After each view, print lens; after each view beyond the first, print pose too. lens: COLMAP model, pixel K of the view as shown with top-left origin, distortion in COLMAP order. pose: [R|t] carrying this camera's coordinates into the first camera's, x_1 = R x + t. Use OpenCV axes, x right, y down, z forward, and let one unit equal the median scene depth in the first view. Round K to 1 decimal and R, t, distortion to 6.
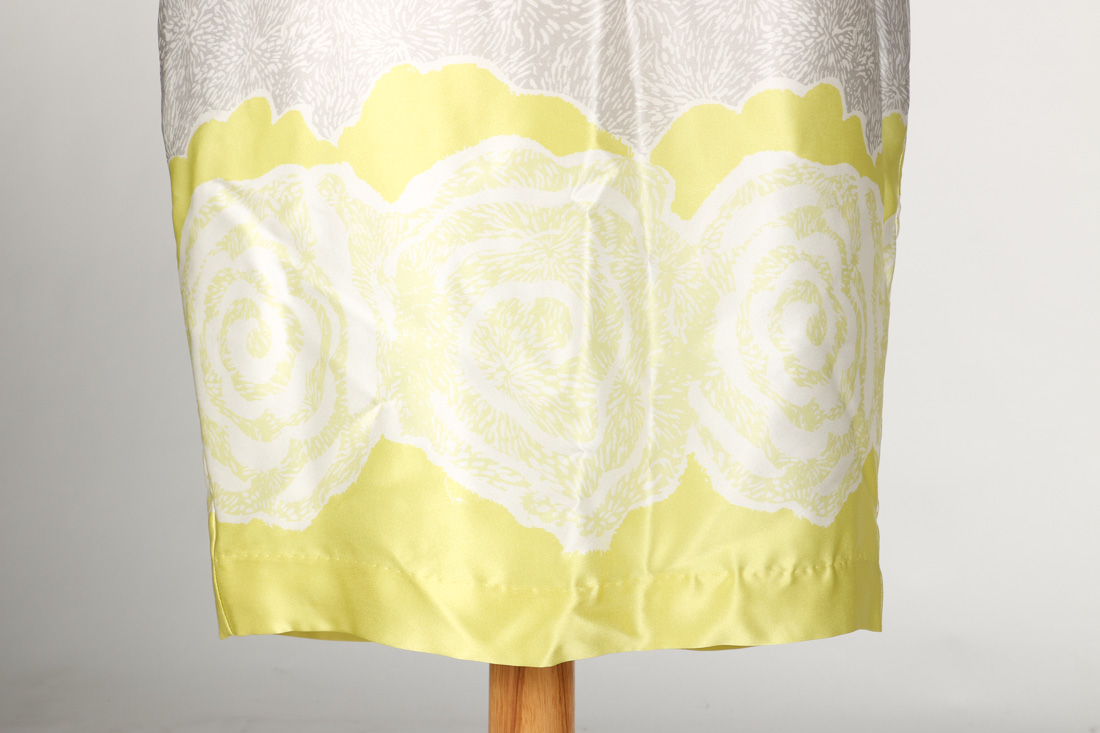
lens RADIAL K [[1771.8, 0, 550.0], [0, 1771.8, 366.5], [0, 0, 1]] dist [0.020942, 0.030285]
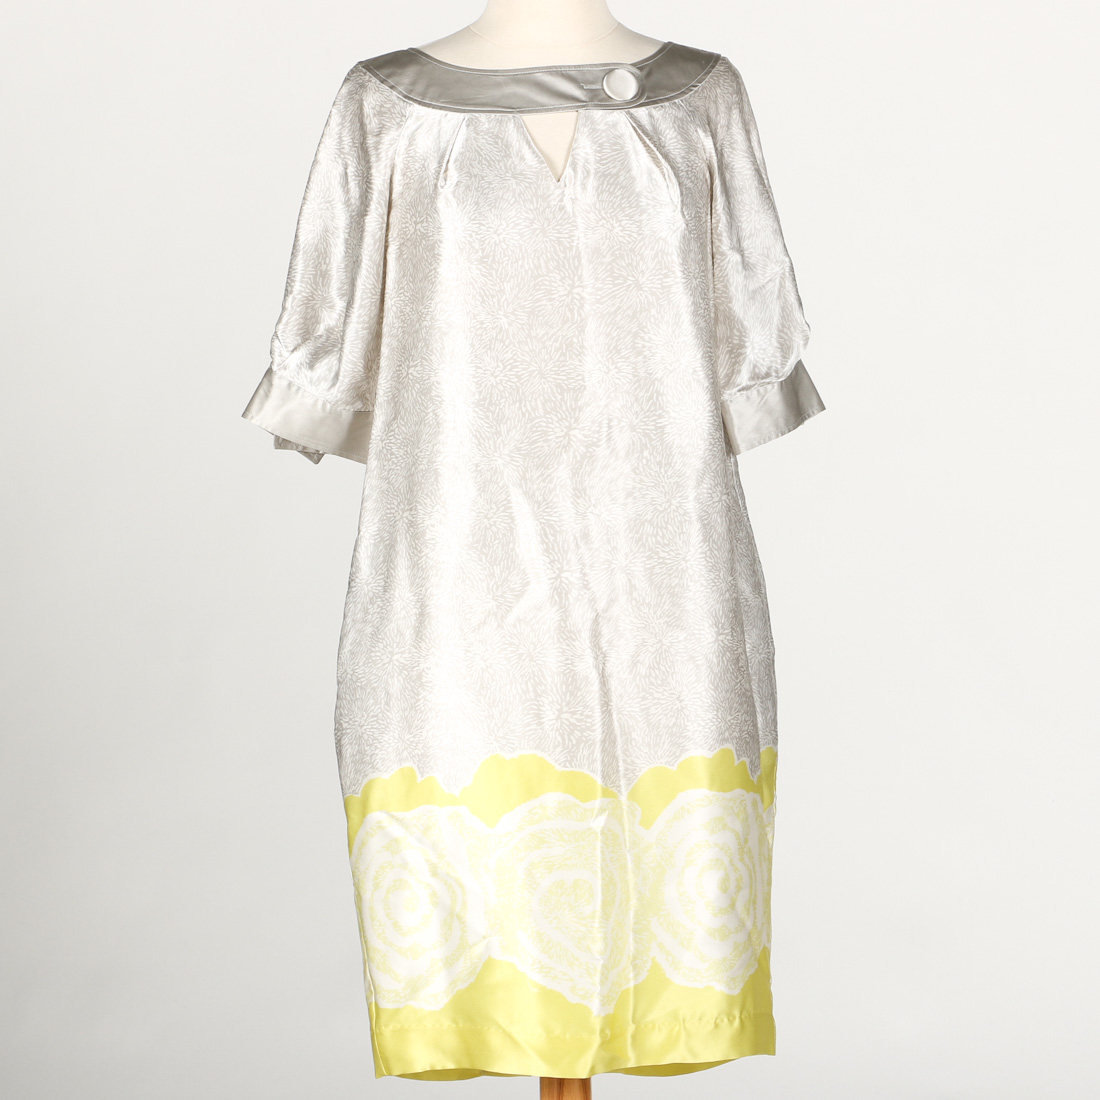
lens RADIAL K [[4041.4, 0, 550.0], [0, 4041.4, 550.0], [0, 0, 1]] dist [0.047696, 2.980629]
pose [[0.996565, -0.035272, 0.074930, -0.315072], [0.037197, 0.999009, -0.024440, -0.261342], [-0.073994, 0.027144, 0.996889, -3.023563]]
